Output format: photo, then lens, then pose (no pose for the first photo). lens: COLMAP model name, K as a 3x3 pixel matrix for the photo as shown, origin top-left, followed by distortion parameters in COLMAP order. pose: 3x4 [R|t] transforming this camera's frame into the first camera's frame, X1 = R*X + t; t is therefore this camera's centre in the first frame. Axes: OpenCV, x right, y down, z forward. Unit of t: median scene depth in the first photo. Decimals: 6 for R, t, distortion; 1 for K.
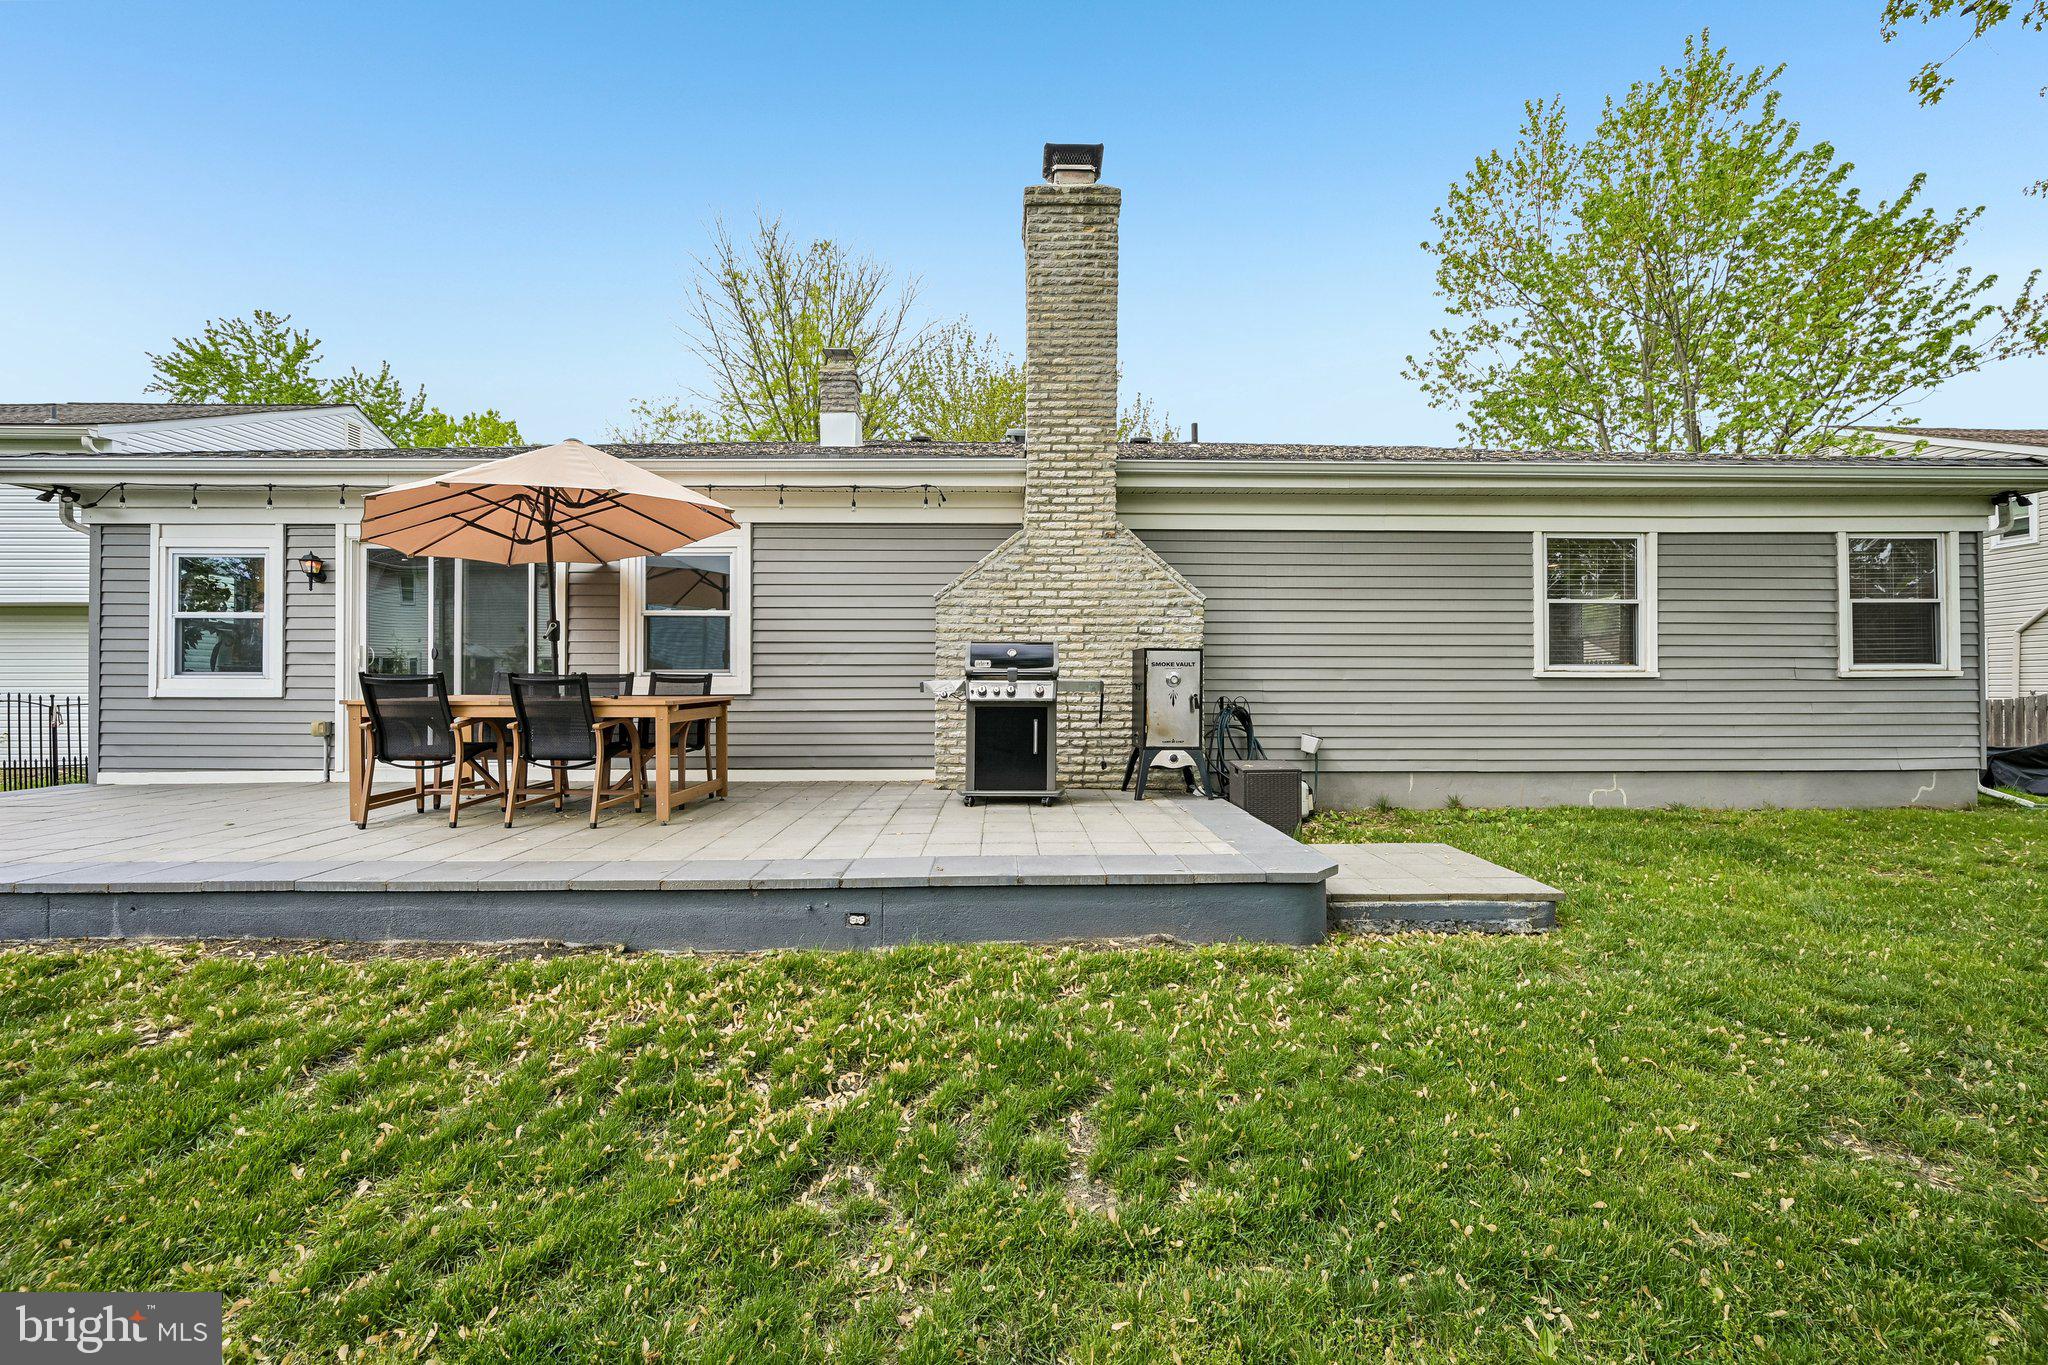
lens RADIAL K [[812.3, 0, 1024.0], [0, 812.3, 682.5], [0, 0, 1]] dist [-0.001472, -0.000208]
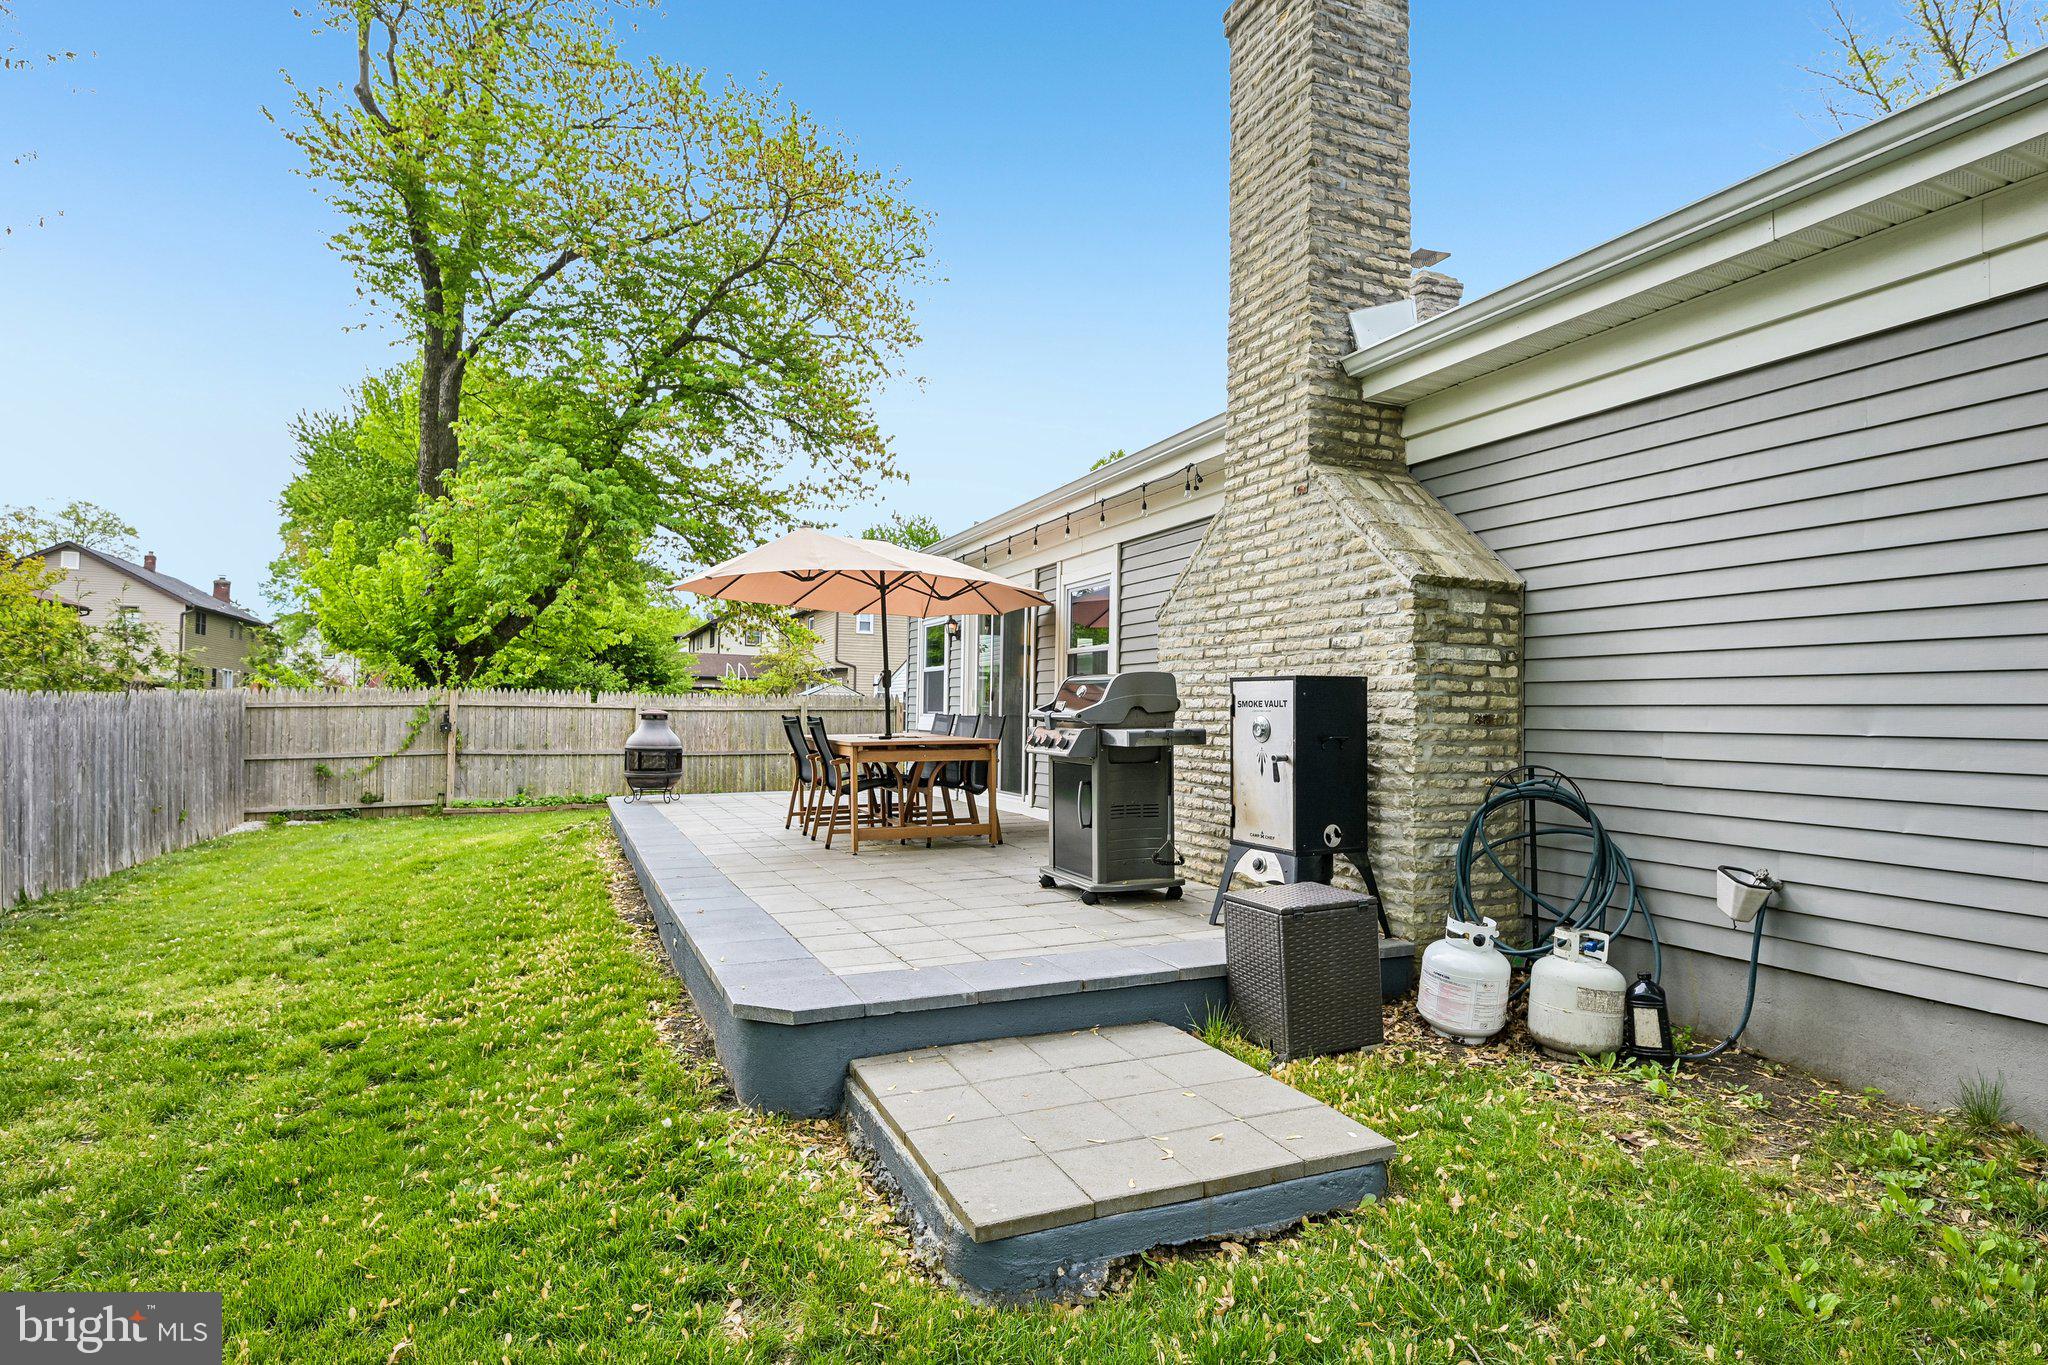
lens RADIAL K [[1055.9, 0, 1024.0], [0, 1055.9, 682.5], [0, 0, 1]] dist [-0.000800, 0.000038]
pose [[0.382680, -0.023004, -0.923594, 0.754770], [-0.000934, 0.999680, -0.025286, -0.016939], [0.923880, 0.010539, 0.382536, 0.505685]]
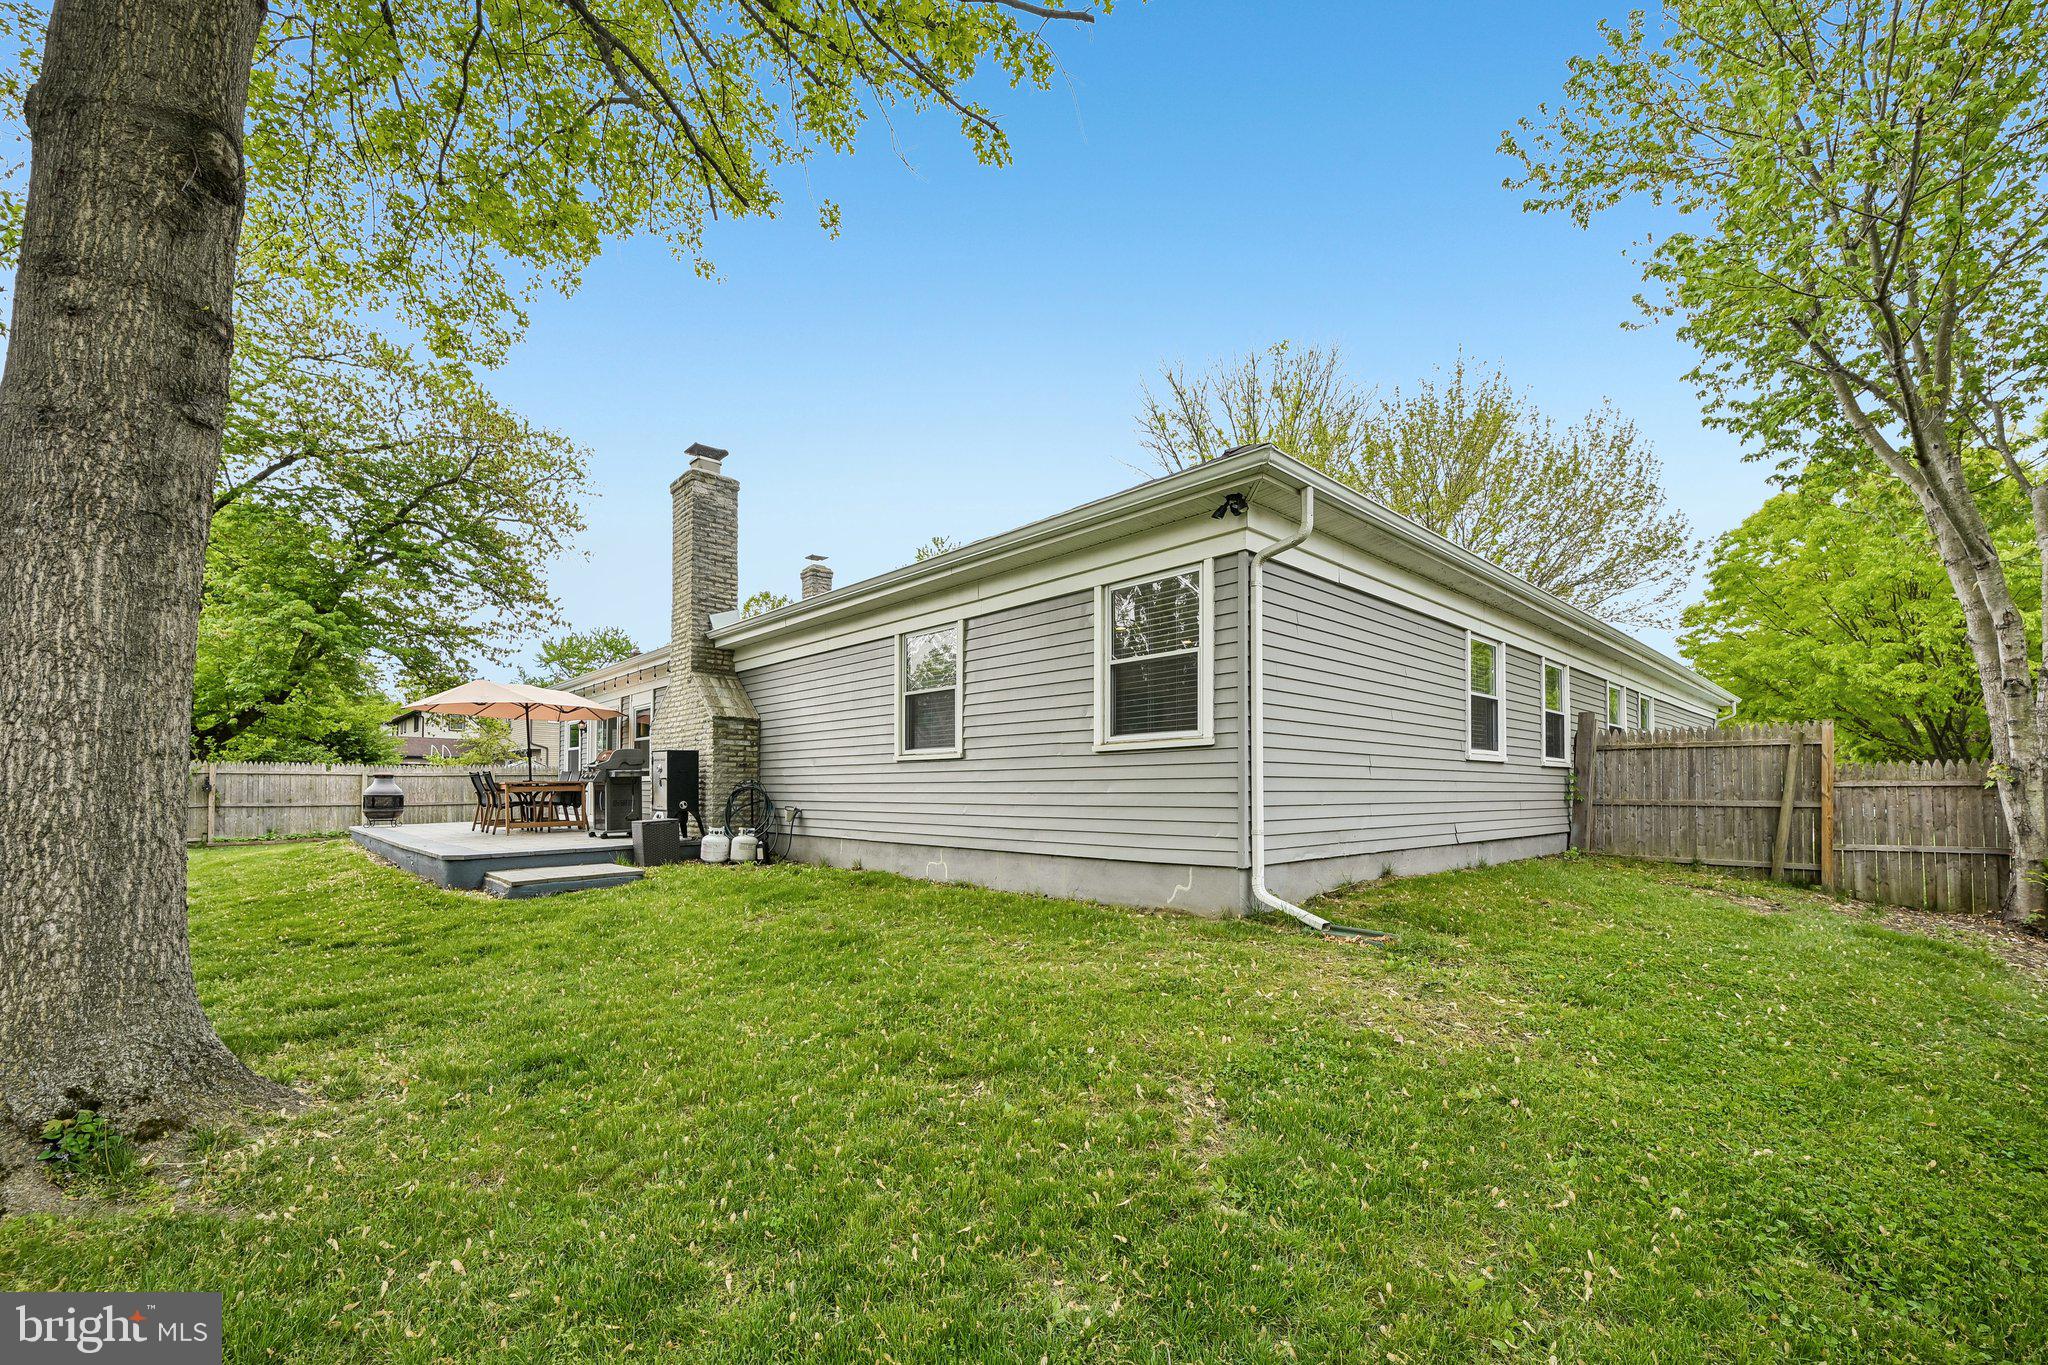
lens RADIAL K [[832.8, 0, 1024.1], [0, 832.8, 769.0], [0, 0, 1]] dist [0.013535, -0.009397]
pose [[0.671216, -0.018480, -0.741032, 1.787117], [0.010571, 0.999826, -0.015360, 0.027802], [0.741187, 0.002476, 0.671294, 0.372488]]
